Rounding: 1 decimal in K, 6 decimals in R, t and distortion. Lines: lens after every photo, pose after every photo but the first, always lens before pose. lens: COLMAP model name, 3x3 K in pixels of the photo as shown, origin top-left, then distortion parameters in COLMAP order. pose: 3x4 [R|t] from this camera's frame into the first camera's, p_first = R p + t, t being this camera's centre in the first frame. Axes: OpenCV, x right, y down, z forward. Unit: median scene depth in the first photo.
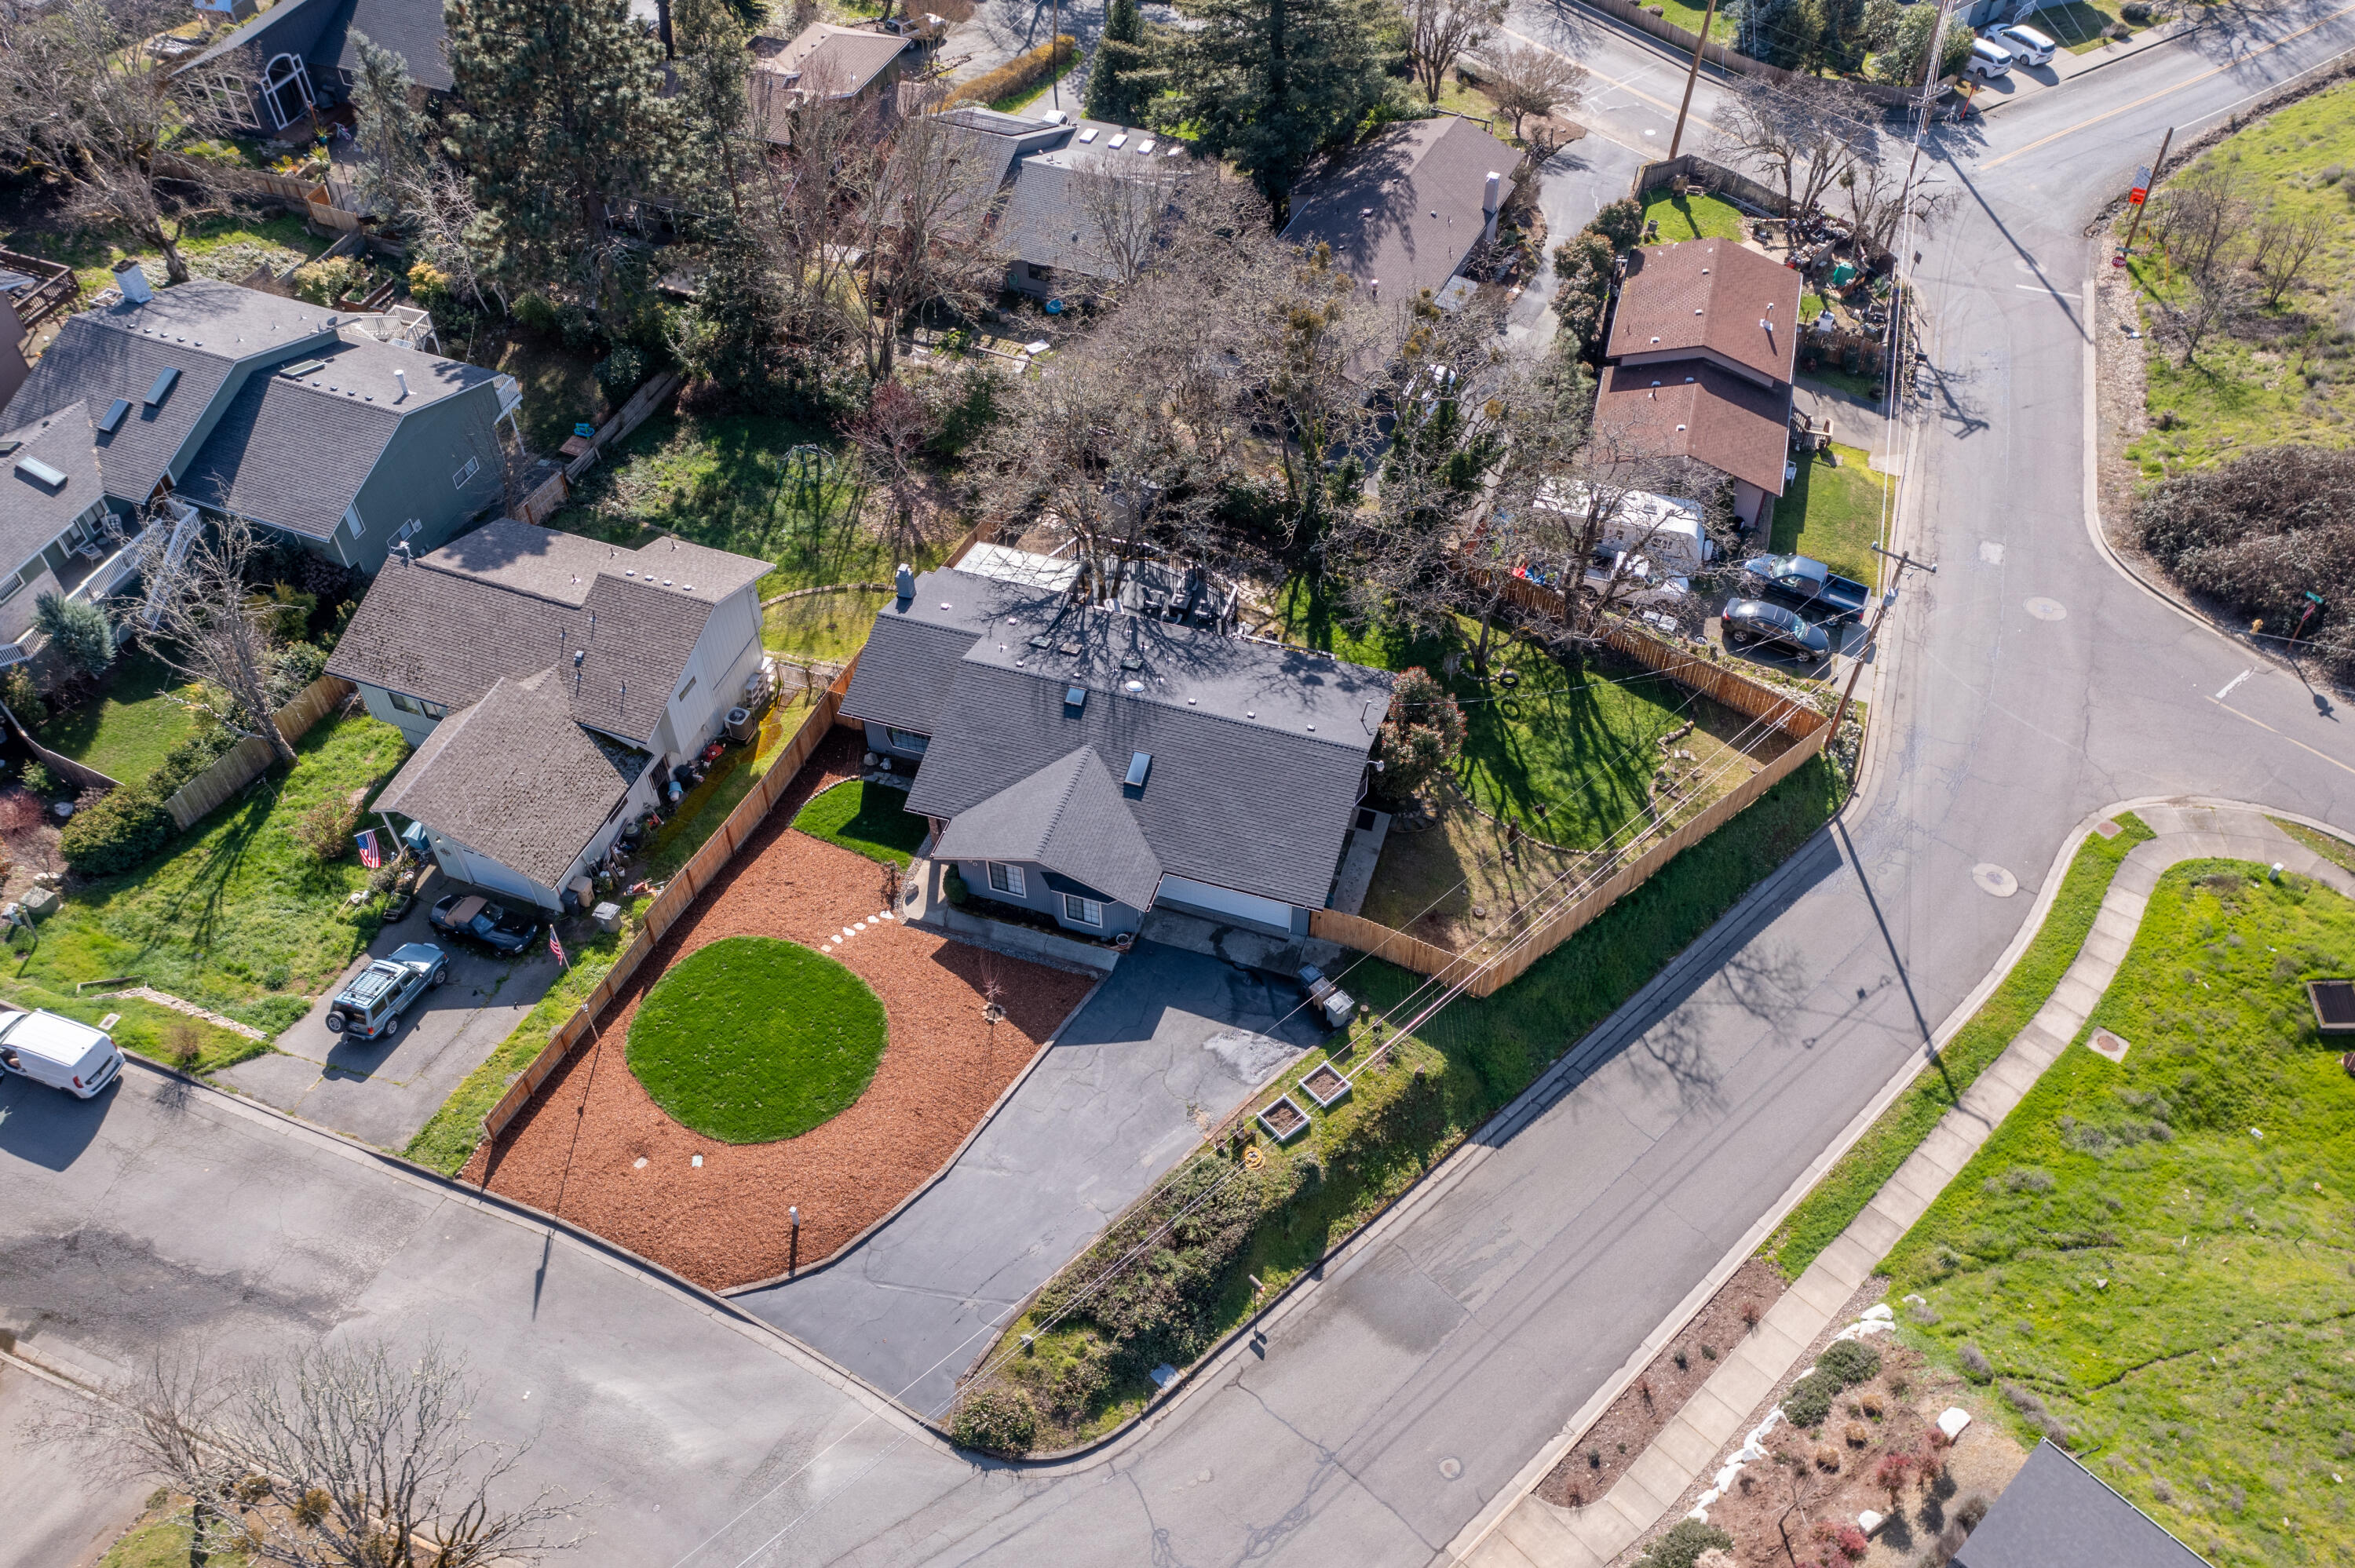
lens RADIAL K [[1871.2, 0, 1177.5], [0, 1871.2, 784.0], [0, 0, 1]] dist [-0.009428, 0.012781]
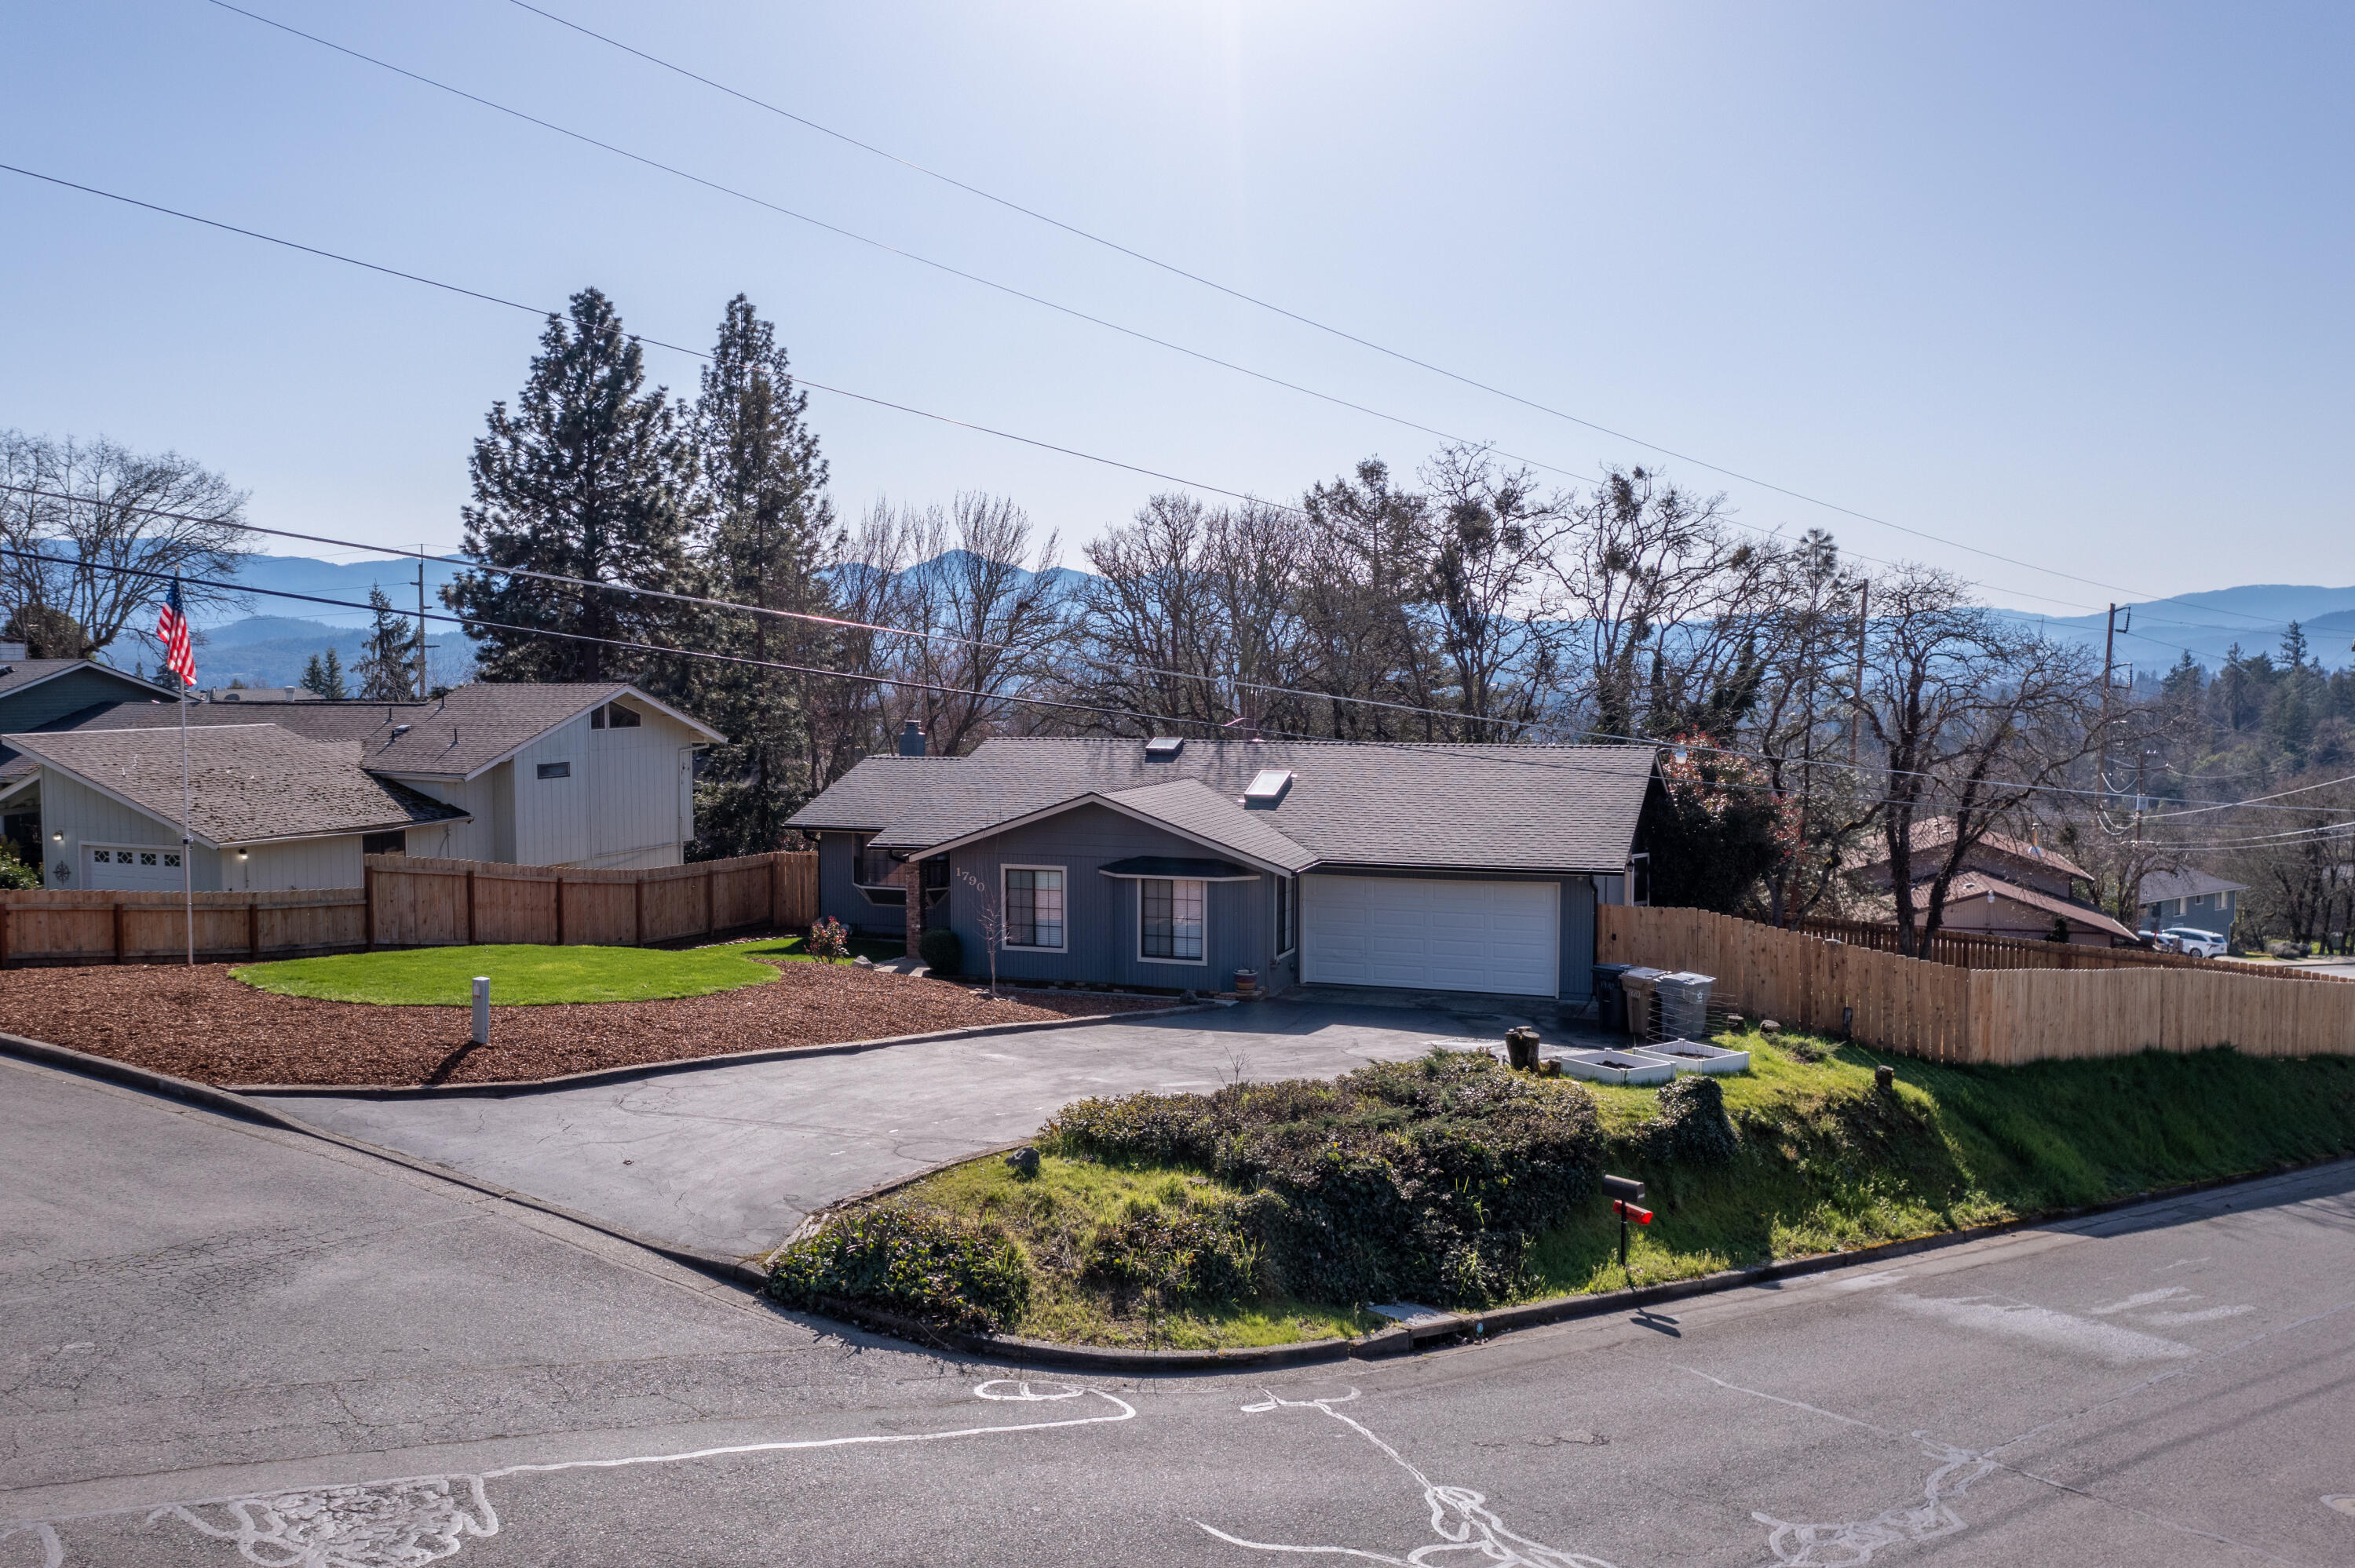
lens RADIAL K [[1882.5, 0, 1177.8], [0, 1882.5, 775.9], [0, 0, 1]] dist [-0.008082, 0.006089]
pose [[0.999595, 0.009518, -0.026823, -0.036257], [-0.025513, 0.717379, -0.696216, 0.432949], [0.012616, 0.696618, 0.717331, 0.603560]]
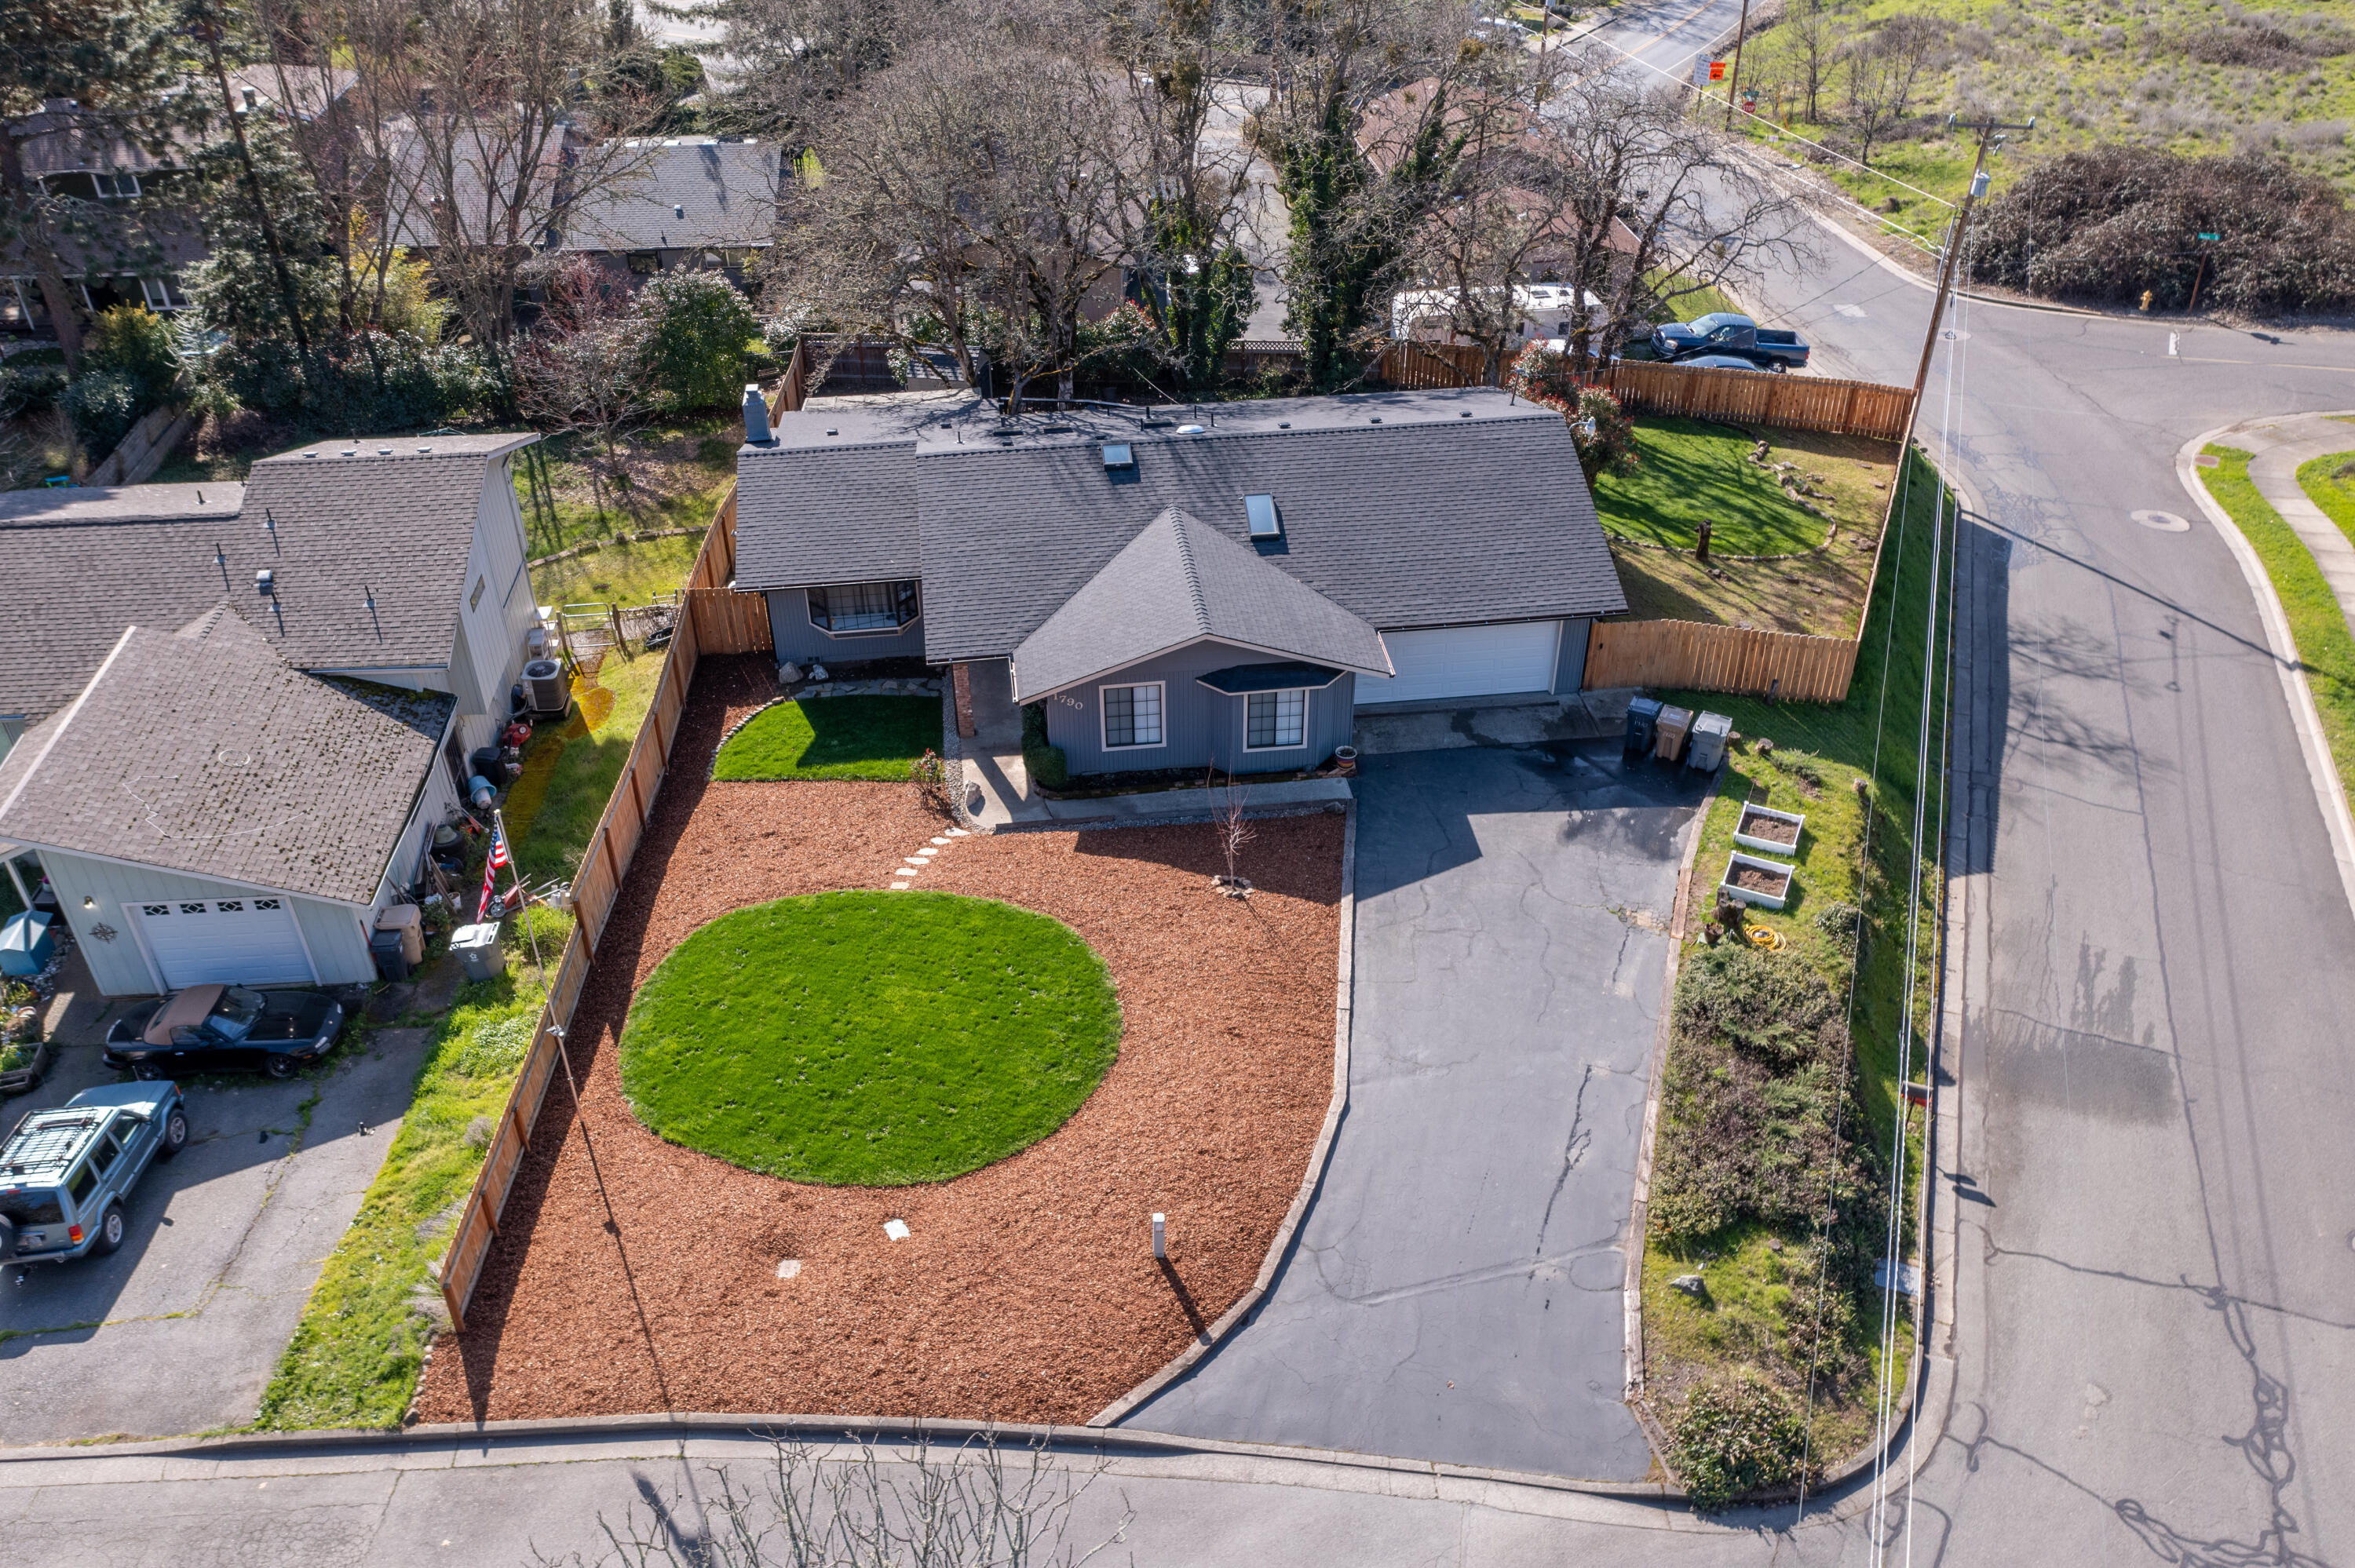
lens RADIAL K [[1882.5, 0, 1177.8], [0, 1882.5, 775.9], [0, 0, 1]] dist [-0.008082, 0.006089]
pose [[0.907683, -0.245527, 0.340335, -0.307087], [0.311507, 0.937621, -0.154372, 0.176685], [-0.281202, 0.246137, 0.927546, 0.457590]]
